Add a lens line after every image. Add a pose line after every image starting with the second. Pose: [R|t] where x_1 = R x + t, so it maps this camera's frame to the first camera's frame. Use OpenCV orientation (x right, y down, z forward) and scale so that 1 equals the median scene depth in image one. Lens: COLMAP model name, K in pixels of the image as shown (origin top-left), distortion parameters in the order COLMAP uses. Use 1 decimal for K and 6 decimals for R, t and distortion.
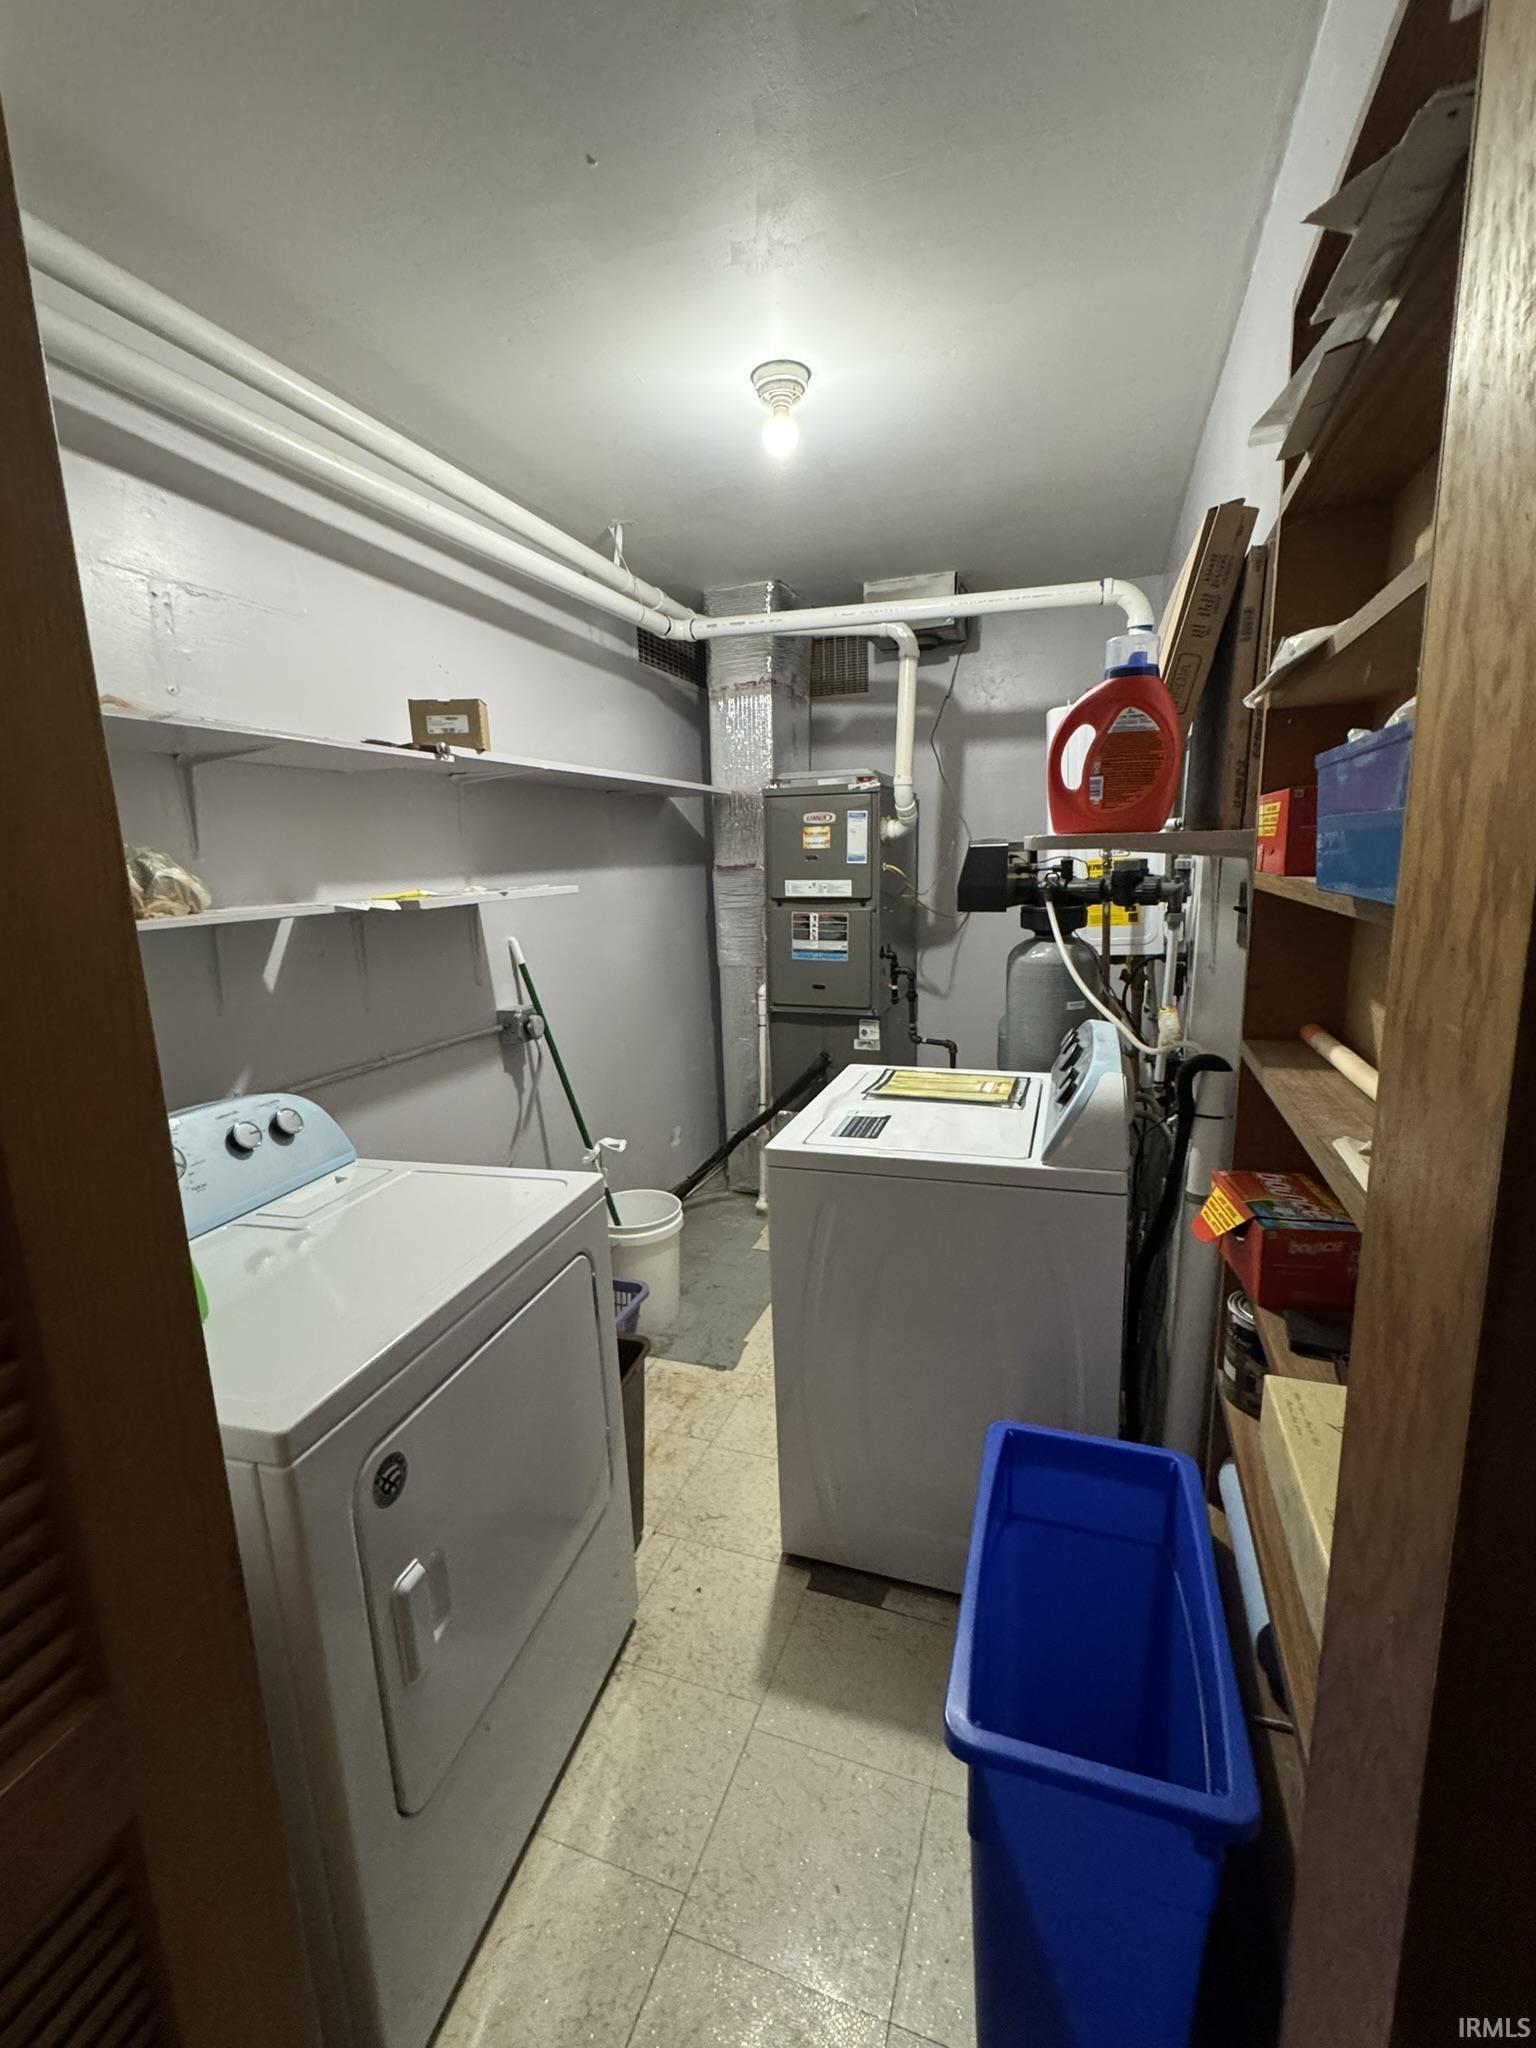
lens RADIAL K [[891.3, 0, 771.2], [0, 891.3, 1030.5], [0, 0, 1]] dist [0.000388, -0.000013]
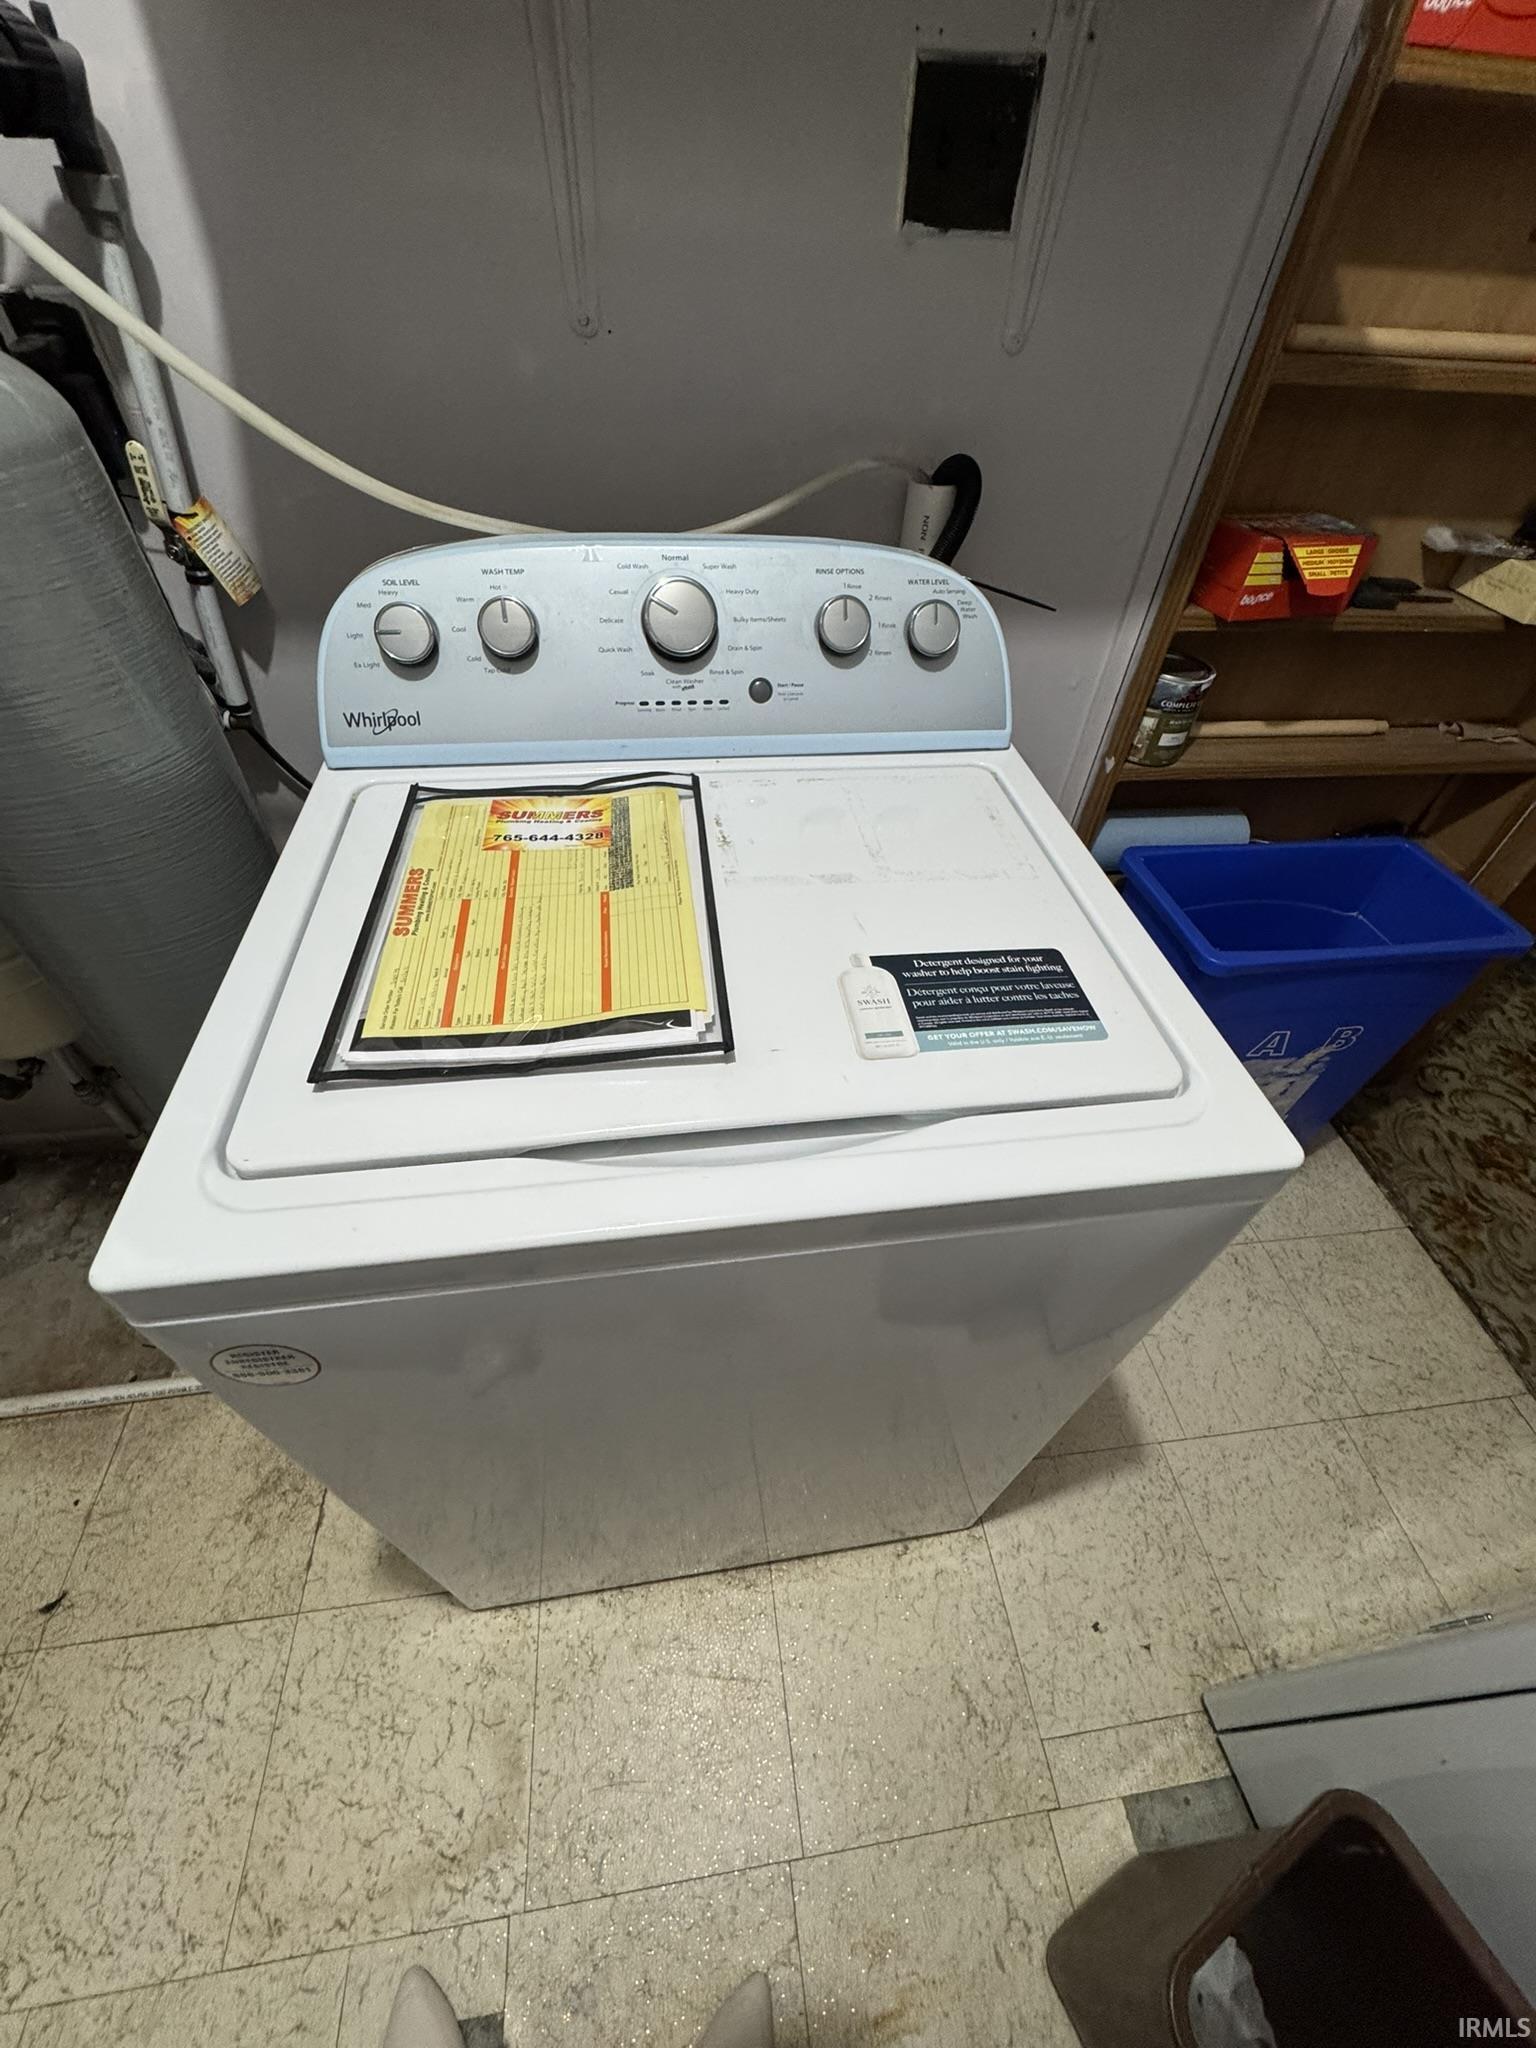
lens RADIAL K [[817.3, 0, 766.7], [0, 817.3, 1026.1], [0, 0, 1]] dist [-0.001604, -0.000051]
pose [[-0.461329, -0.634438, 0.620212, -0.063205], [0.144063, 0.636202, 0.757953, -0.143222], [-0.875455, 0.439015, -0.202100, 1.175177]]
